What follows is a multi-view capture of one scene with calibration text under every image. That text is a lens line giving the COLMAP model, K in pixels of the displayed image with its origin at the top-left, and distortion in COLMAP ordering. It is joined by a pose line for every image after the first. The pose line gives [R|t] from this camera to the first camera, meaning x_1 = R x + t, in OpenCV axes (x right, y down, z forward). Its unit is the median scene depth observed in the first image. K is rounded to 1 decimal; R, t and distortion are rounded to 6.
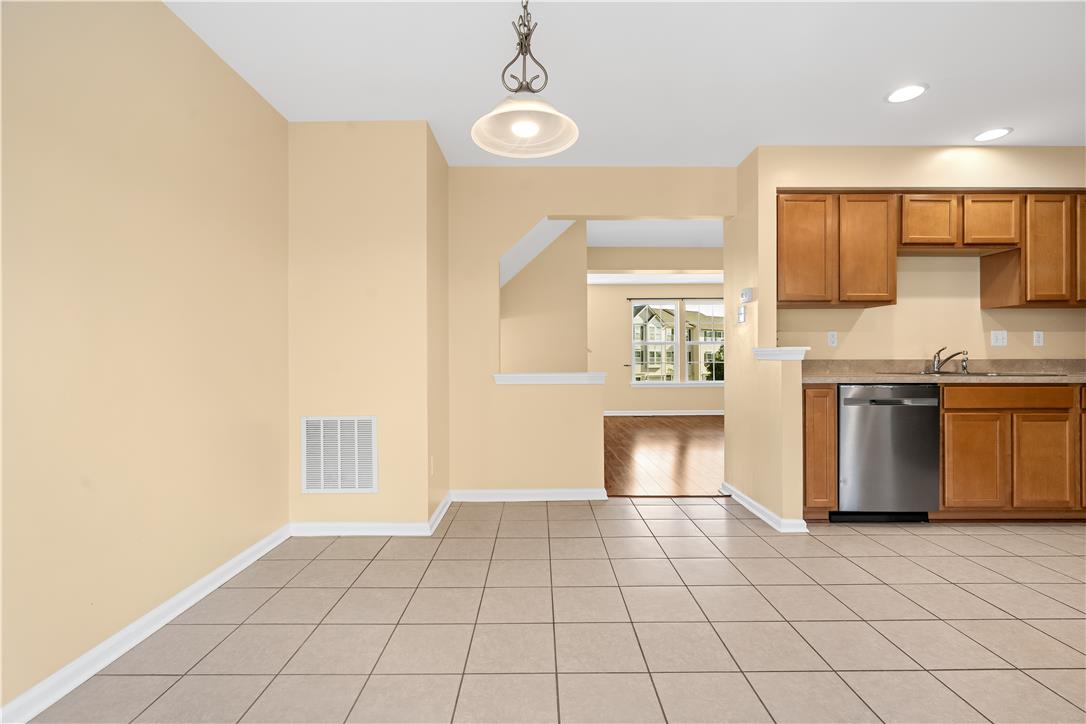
lens RADIAL K [[487.1, 0, 539.0], [0, 487.1, 357.3], [0, 0, 1]] dist [-0.005844, 0.002771]
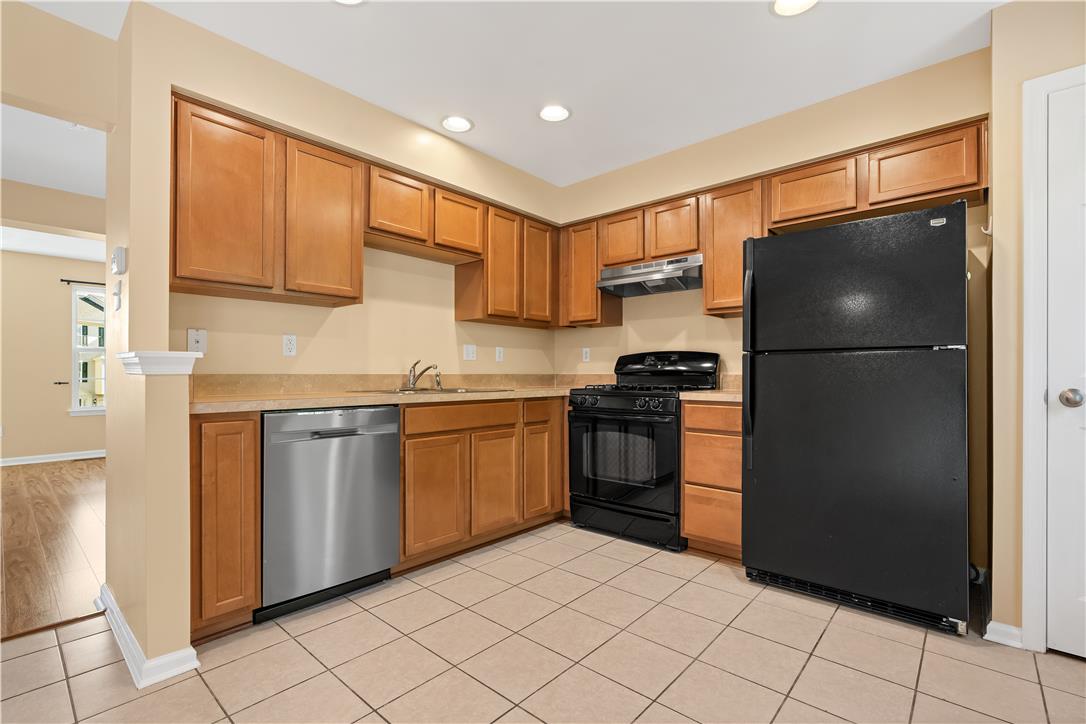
lens RADIAL K [[487.1, 0, 544.1], [0, 487.1, 369.3], [0, 0, 1]] dist [-0.005844, 0.002771]
pose [[0.666243, 0.009432, 0.745675, 0.351315], [-0.004295, 0.999952, -0.008812, 0.002239], [-0.745722, 0.002668, 0.666251, 0.264409]]
